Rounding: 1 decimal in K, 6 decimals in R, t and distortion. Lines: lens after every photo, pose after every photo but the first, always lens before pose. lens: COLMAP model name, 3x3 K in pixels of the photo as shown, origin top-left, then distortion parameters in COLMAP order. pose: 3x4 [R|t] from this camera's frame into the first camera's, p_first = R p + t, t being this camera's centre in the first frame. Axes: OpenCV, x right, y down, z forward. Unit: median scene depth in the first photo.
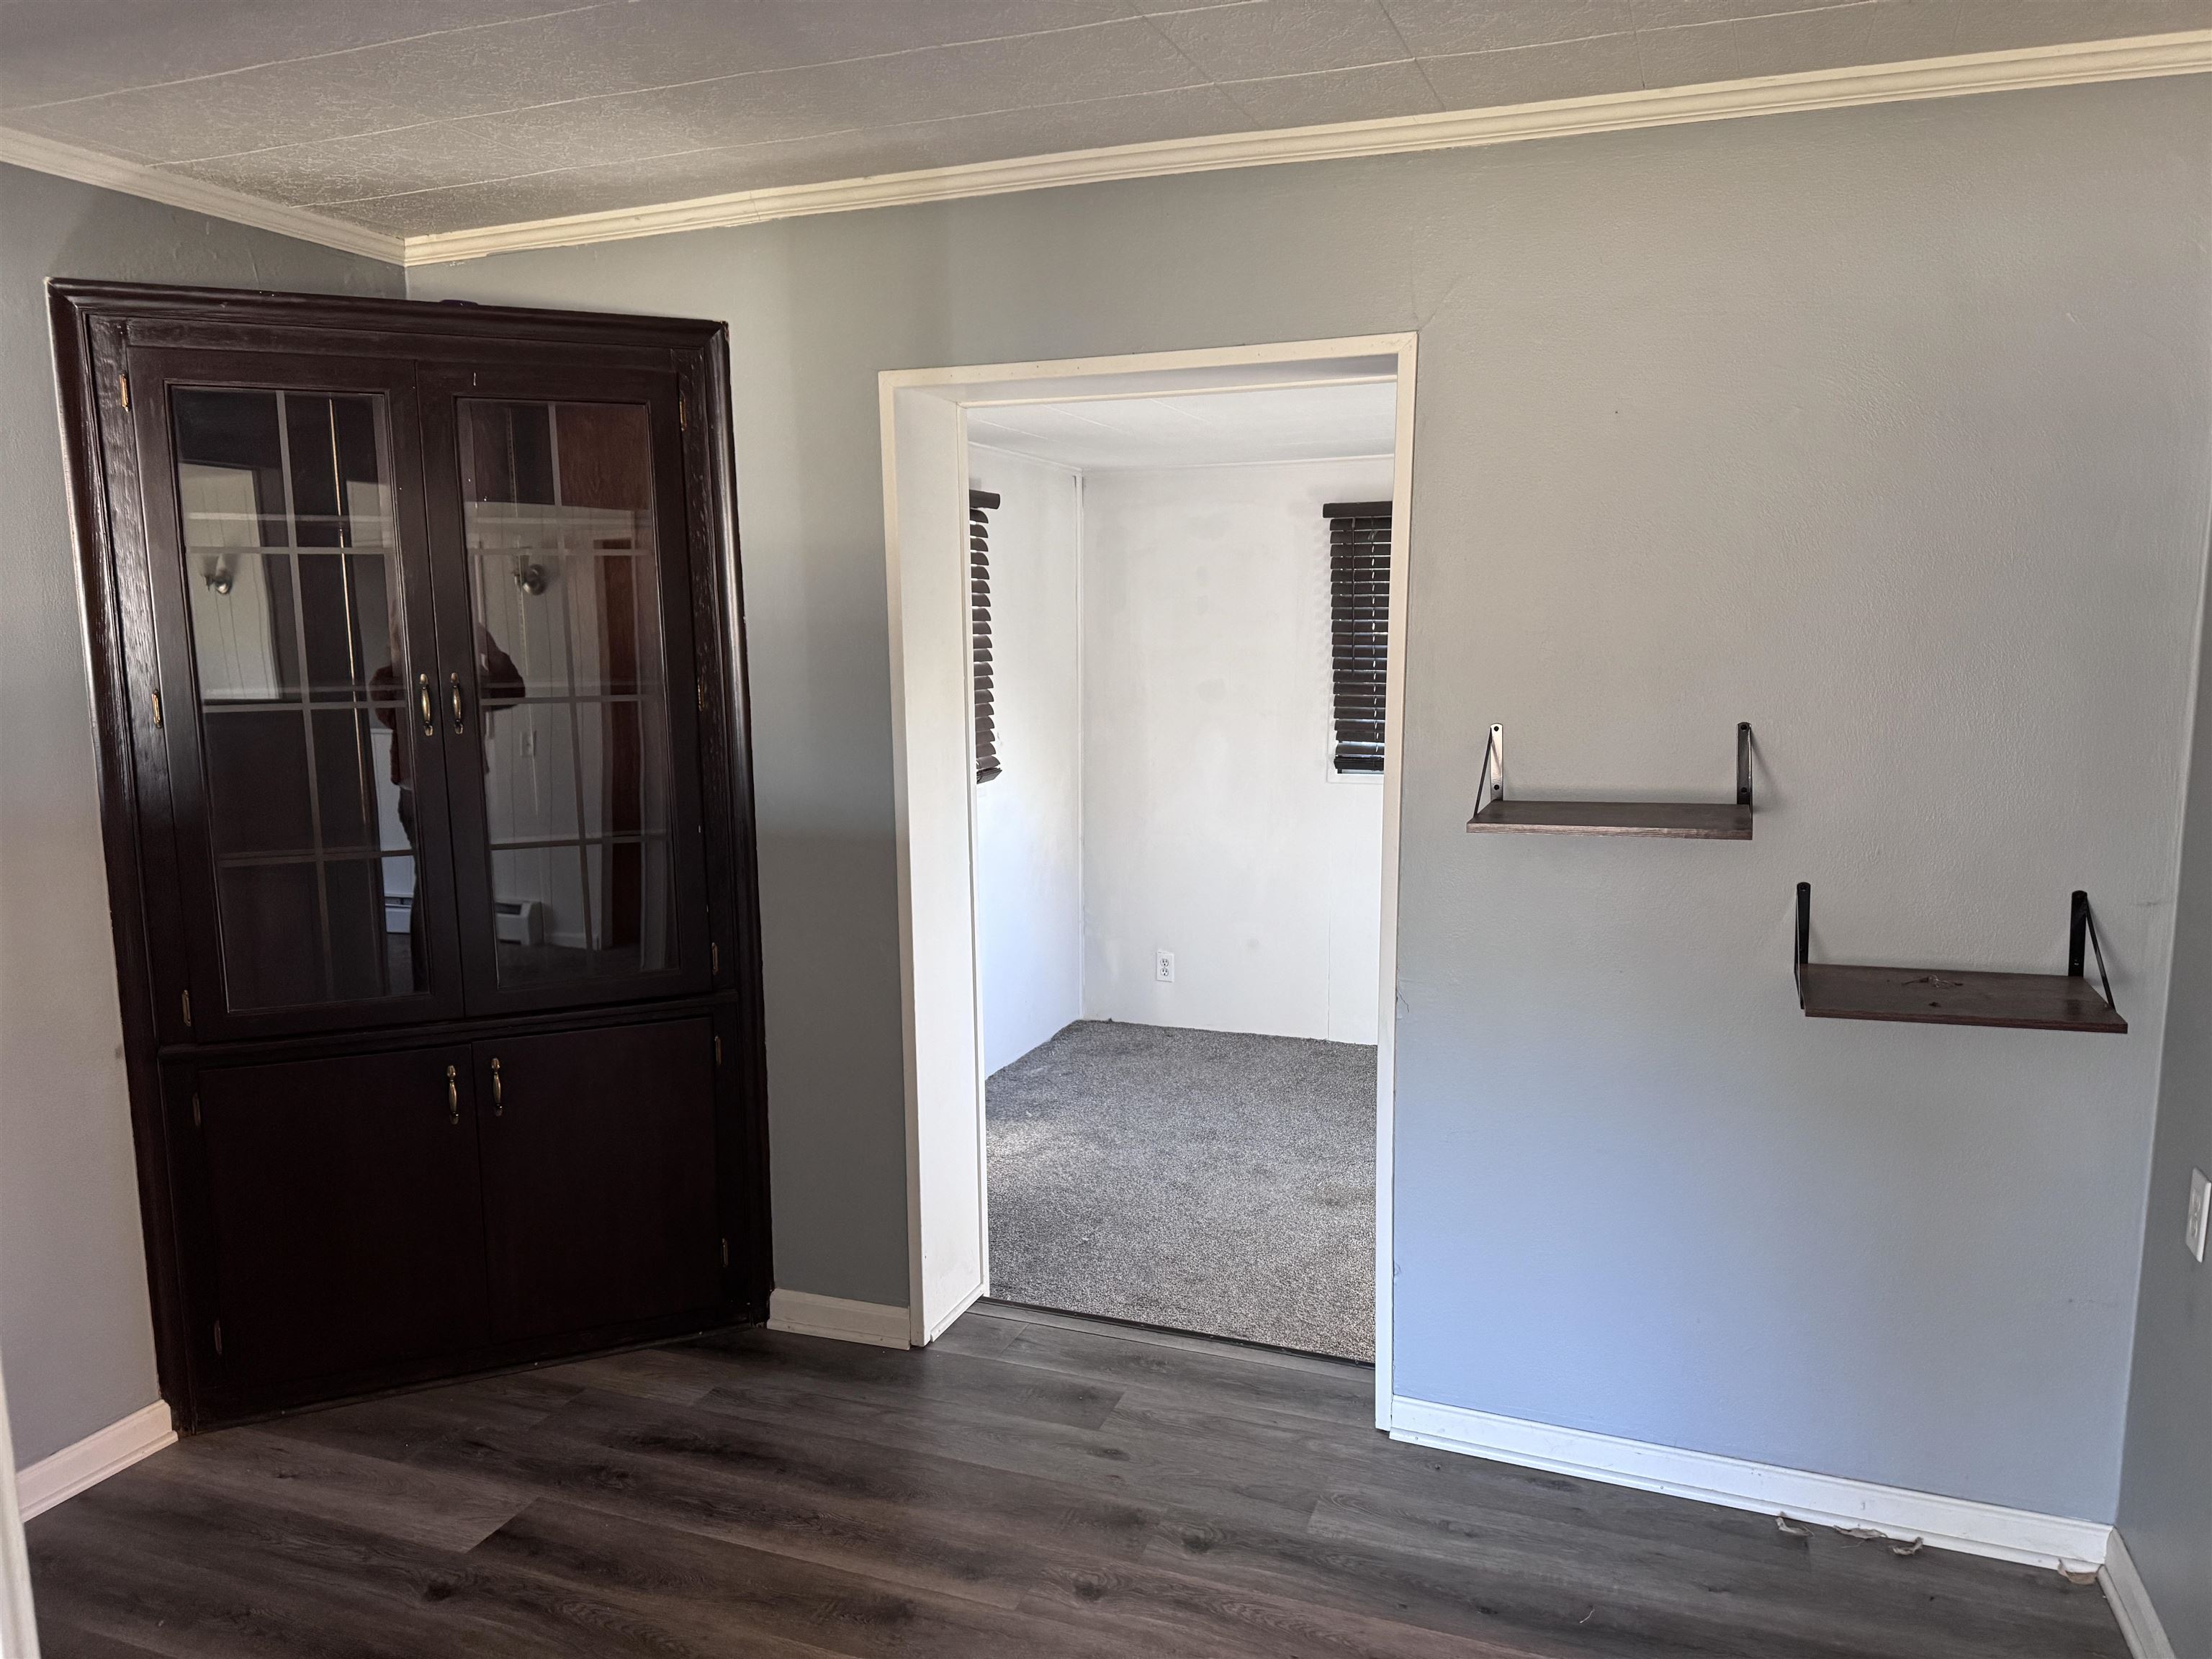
lens RADIAL K [[1566.8, 0, 1115.4], [0, 1566.8, 834.9], [0, 0, 1]] dist [0.012254, -0.023341]
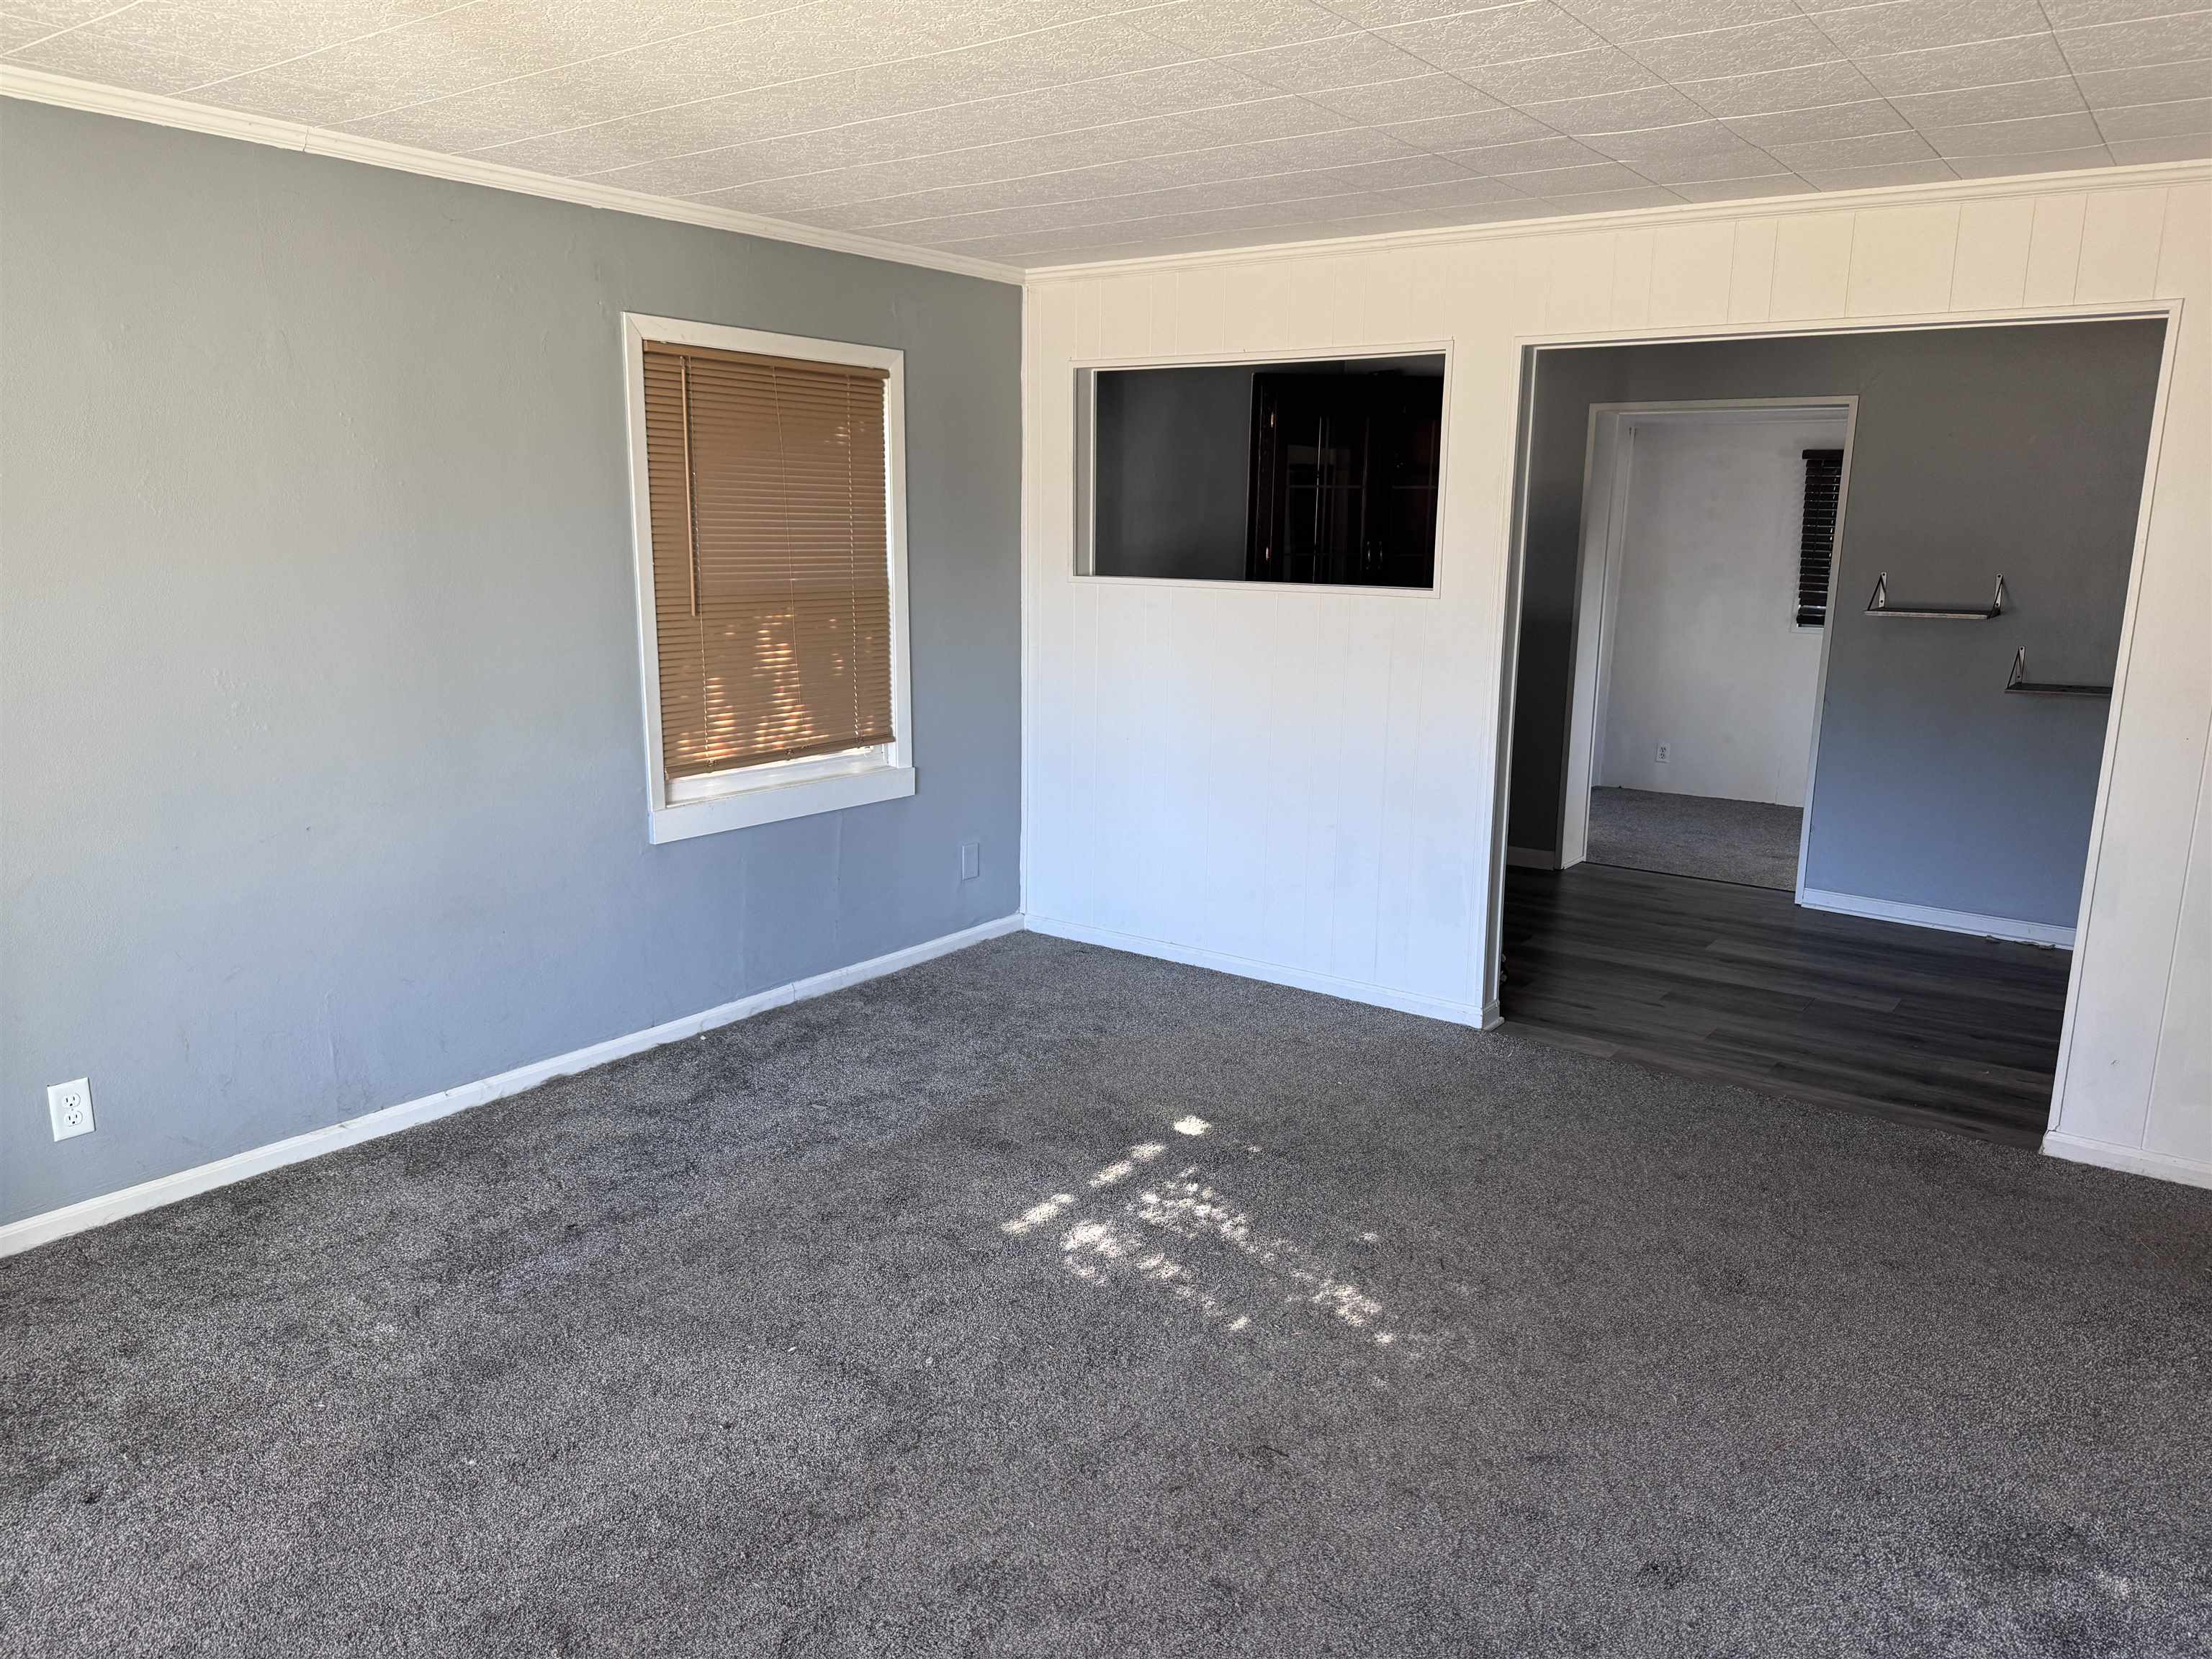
lens RADIAL K [[1566.8, 0, 1088.8], [0, 1566.8, 806.6], [0, 0, 1]] dist [0.012254, -0.023341]
pose [[0.960506, 0.076225, -0.267614, -0.201755], [-0.064127, 0.996497, 0.053670, 0.198096], [0.270767, -0.034389, 0.962030, -1.354595]]
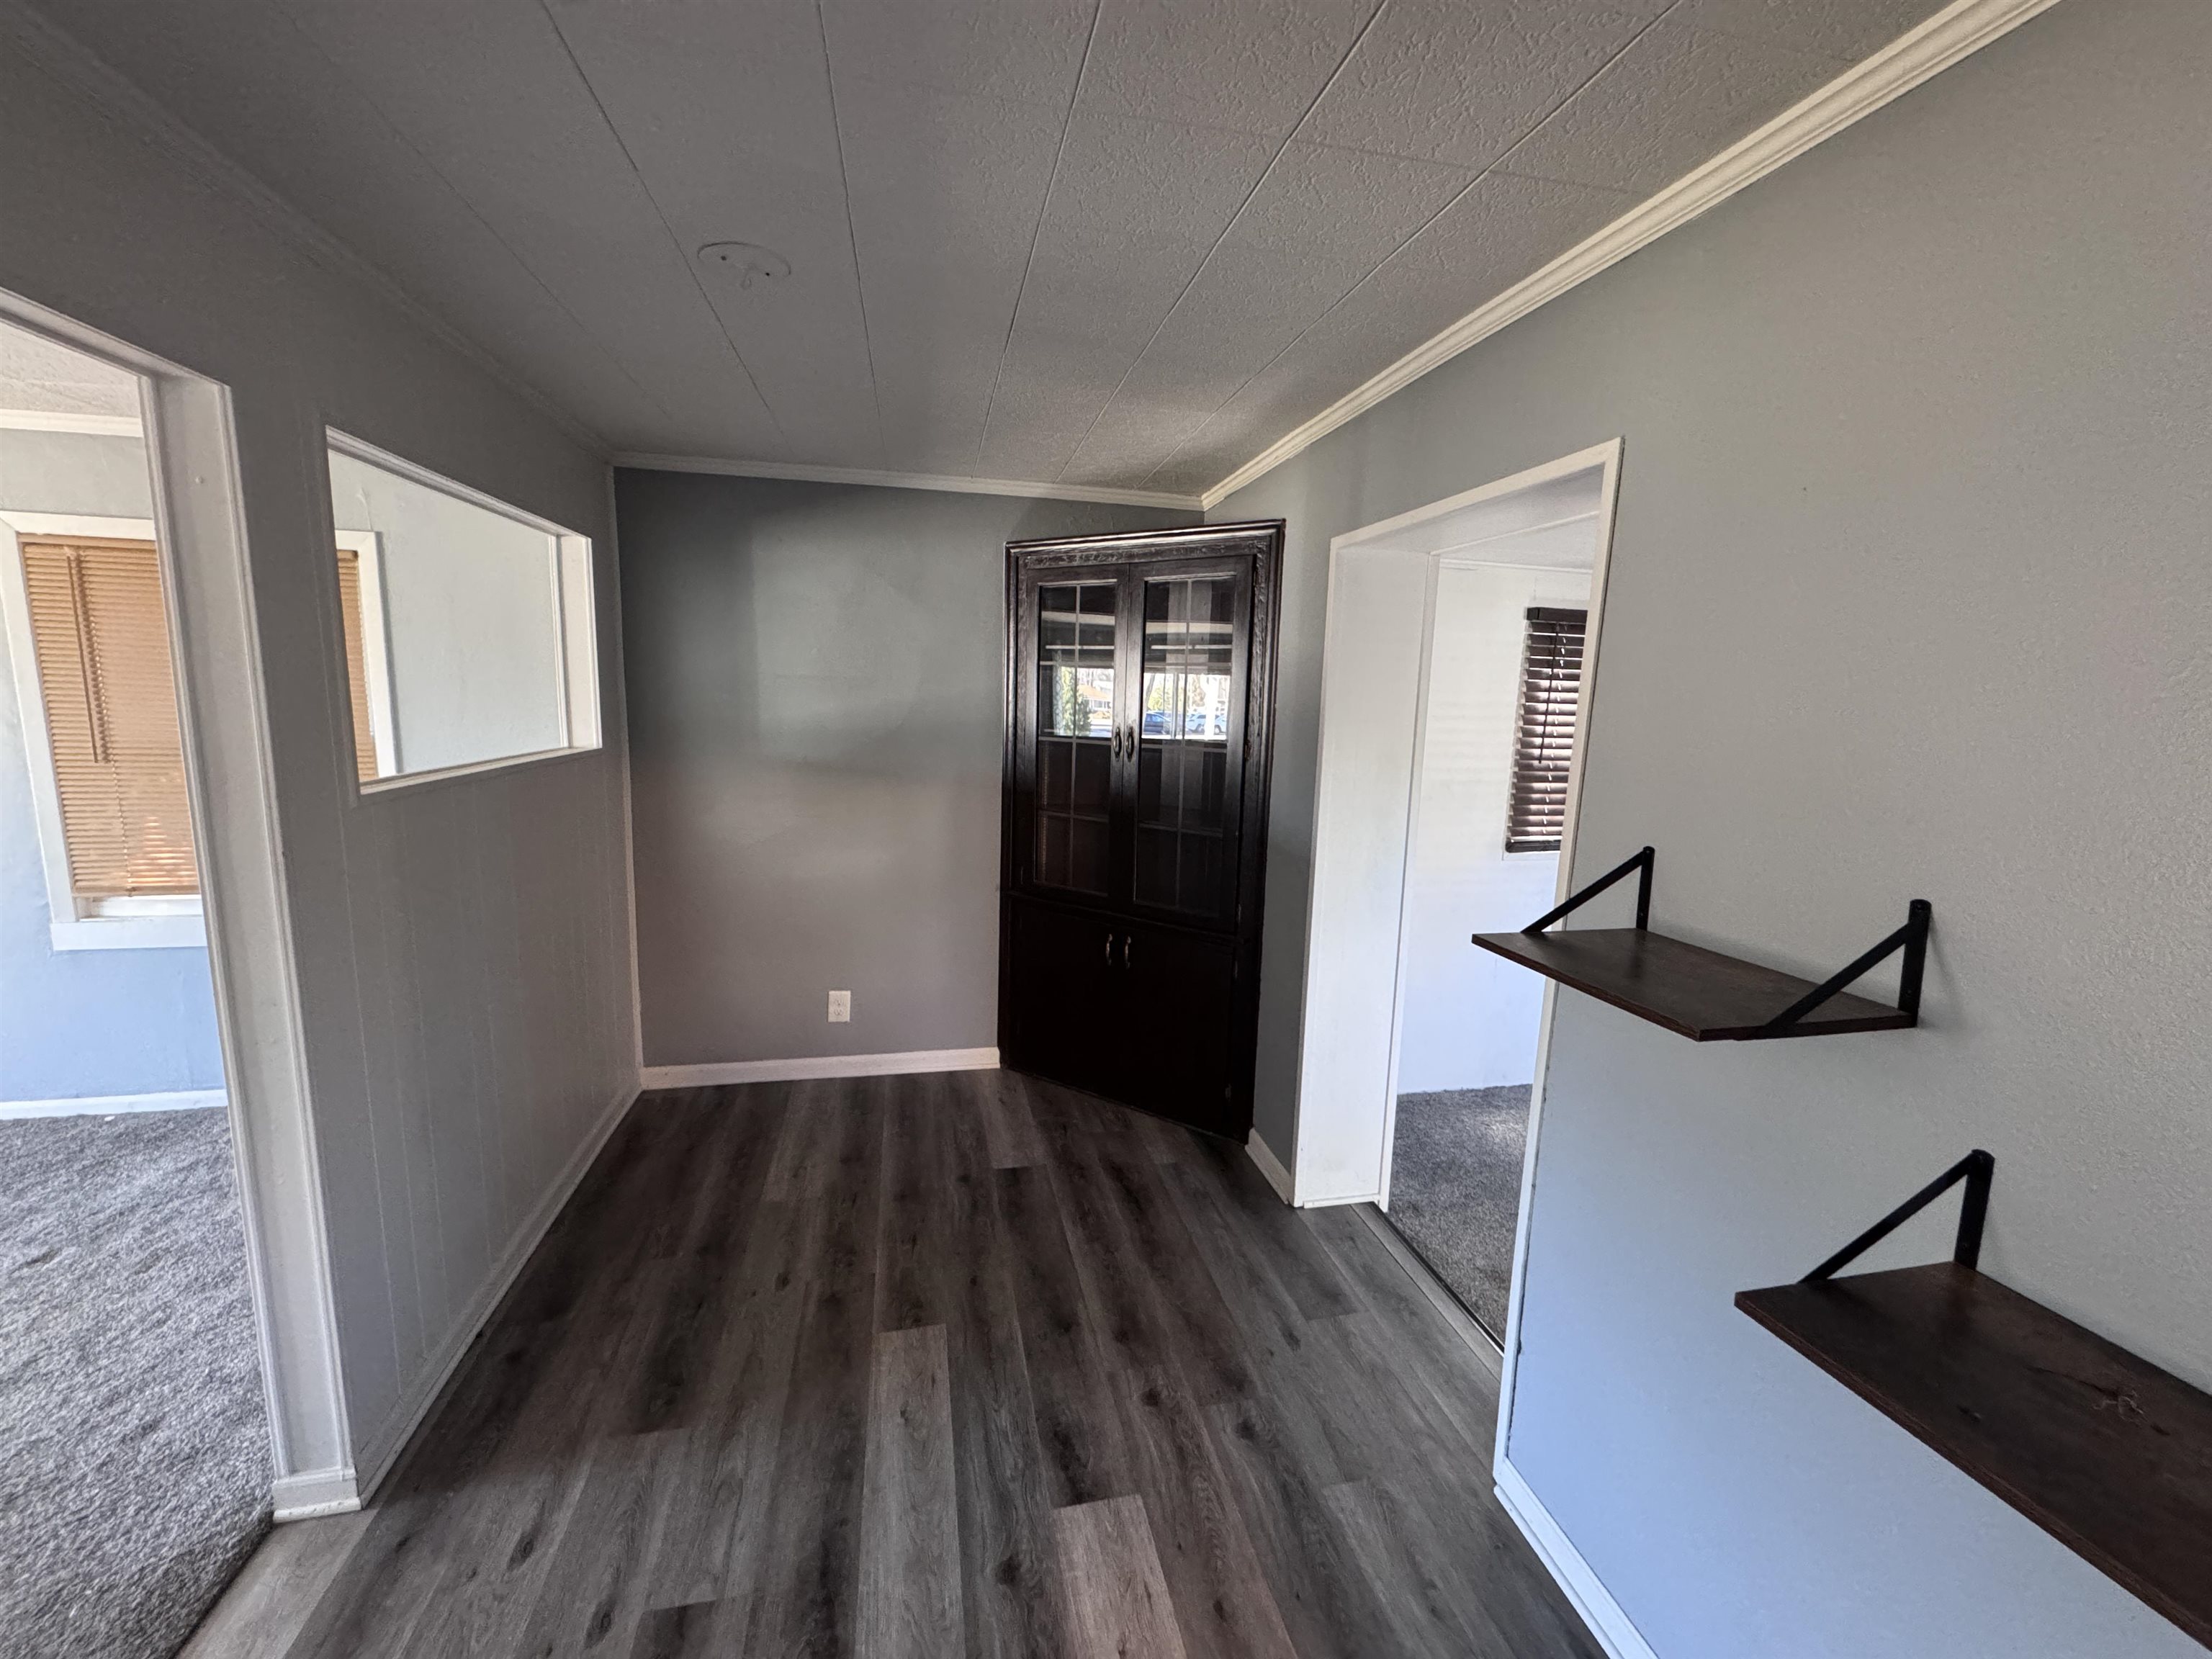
lens RADIAL K [[883.0, 0, 1113.9], [0, 883.0, 826.1], [0, 0, 1]] dist [-0.009873, -0.000734]
pose [[0.543333, 0.151579, -0.825720, 0.466852], [-0.156493, 0.984612, 0.077773, -0.069917], [0.824803, 0.086962, 0.558693, 0.419457]]
